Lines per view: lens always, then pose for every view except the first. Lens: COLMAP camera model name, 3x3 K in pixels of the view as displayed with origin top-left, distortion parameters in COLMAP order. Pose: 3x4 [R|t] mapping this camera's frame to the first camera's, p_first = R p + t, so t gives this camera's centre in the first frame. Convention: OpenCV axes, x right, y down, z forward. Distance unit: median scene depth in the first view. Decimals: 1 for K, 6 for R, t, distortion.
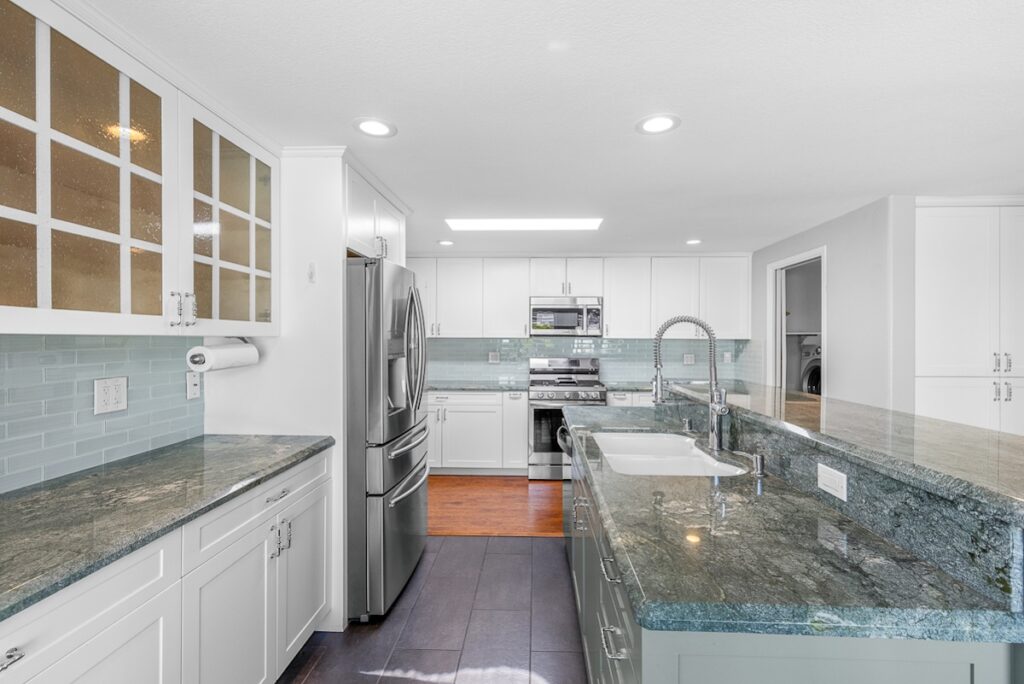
lens RADIAL K [[459.9, 0, 516.1], [0, 459.9, 342.2], [0, 0, 1]] dist [0.003943, 0.000018]
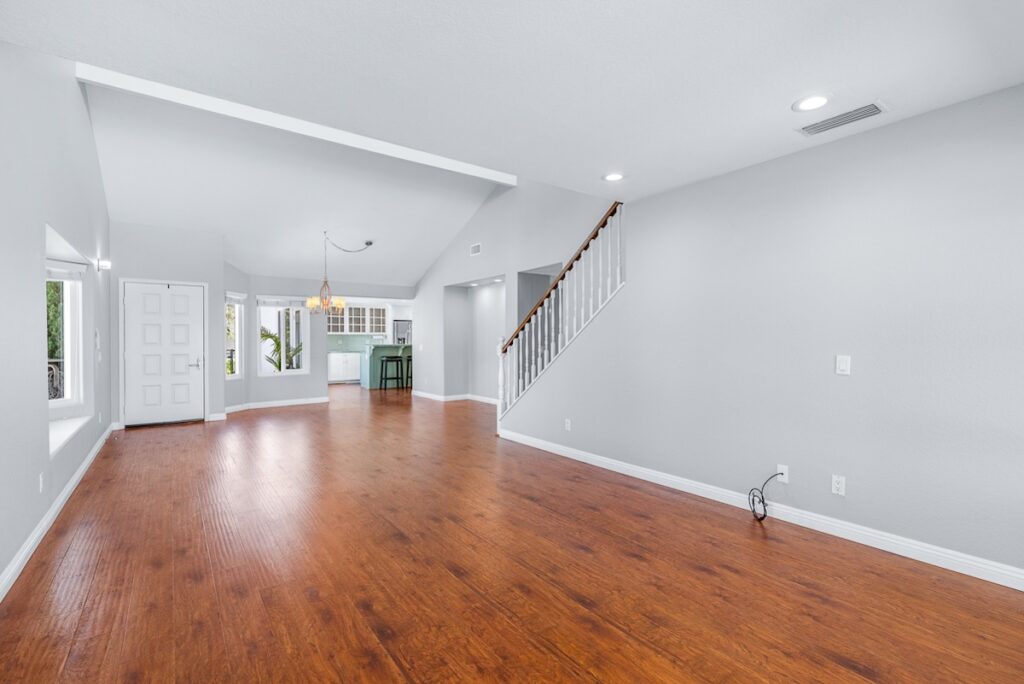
lens RADIAL K [[459.9, 0, 516.9], [0, 459.9, 345.8], [0, 0, 1]] dist [0.003943, 0.000018]
pose [[0.638770, 0.005695, -0.769377, 6.116612], [0.000700, 0.999968, 0.007982, 0.104154], [0.769398, -0.005638, 0.638745, -1.876912]]
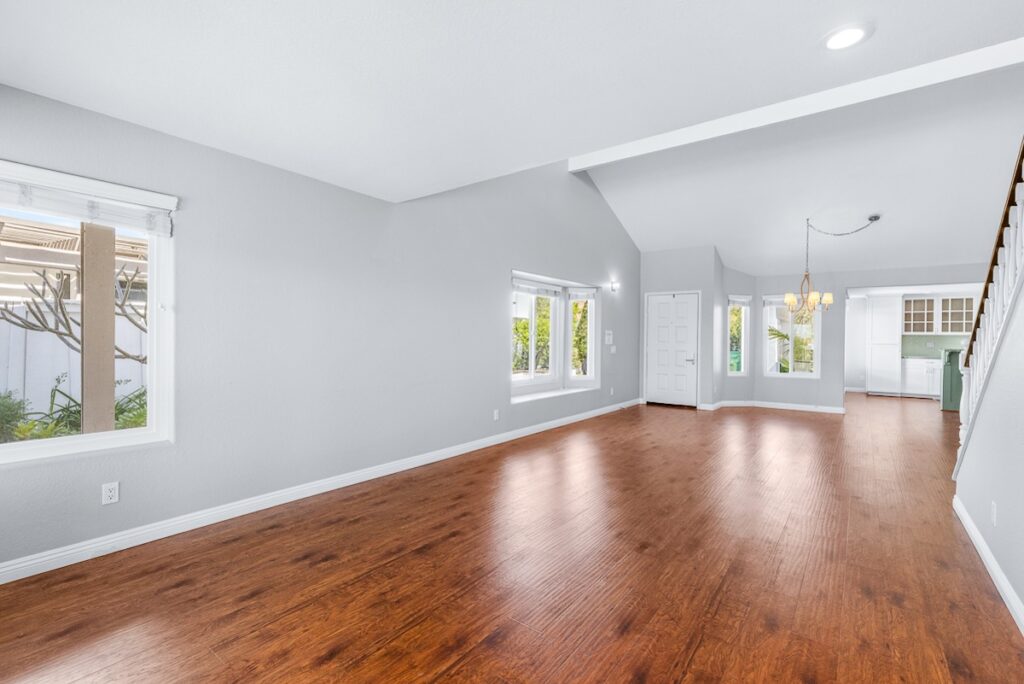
lens RADIAL K [[459.9, 0, 521.8], [0, 459.9, 340.2], [0, 0, 1]] dist [0.003943, 0.000018]
pose [[-0.559517, -0.003790, -0.828810, 6.148719], [-0.018366, 0.999801, 0.007827, 0.093162], [0.828615, 0.019601, -0.559475, -0.453712]]
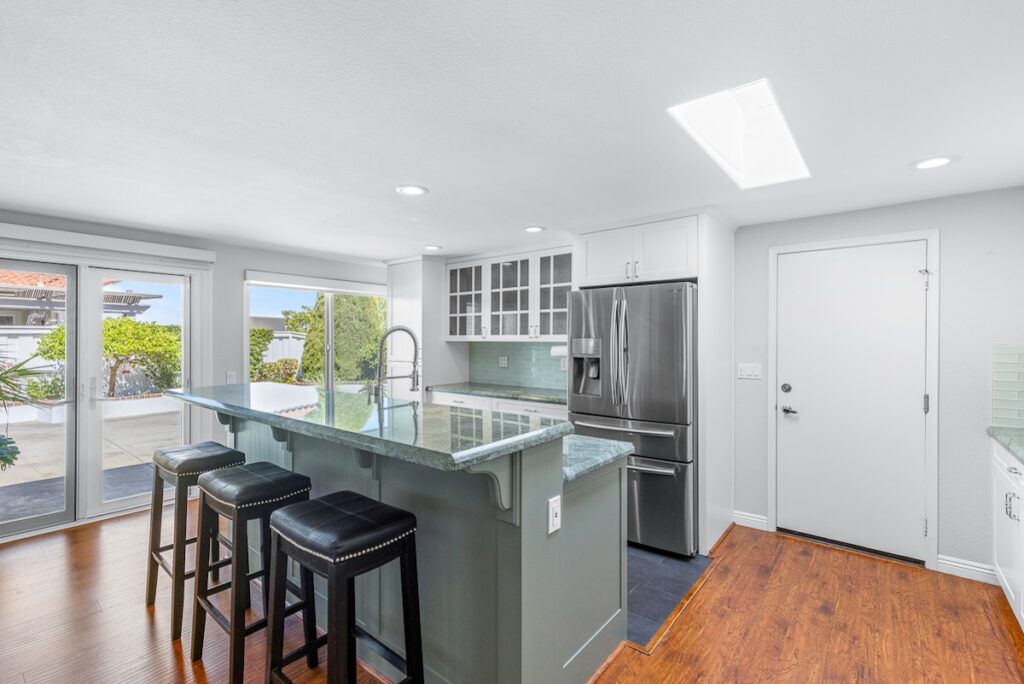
lens RADIAL K [[459.9, 0, 530.2], [0, 459.9, 336.2], [0, 0, 1]] dist [0.003943, 0.000018]
pose [[-0.574806, -0.008767, -0.818243, 1.196683], [-0.006462, 0.999960, -0.006174, -0.022956], [0.818264, 0.001738, -0.574840, 2.024318]]
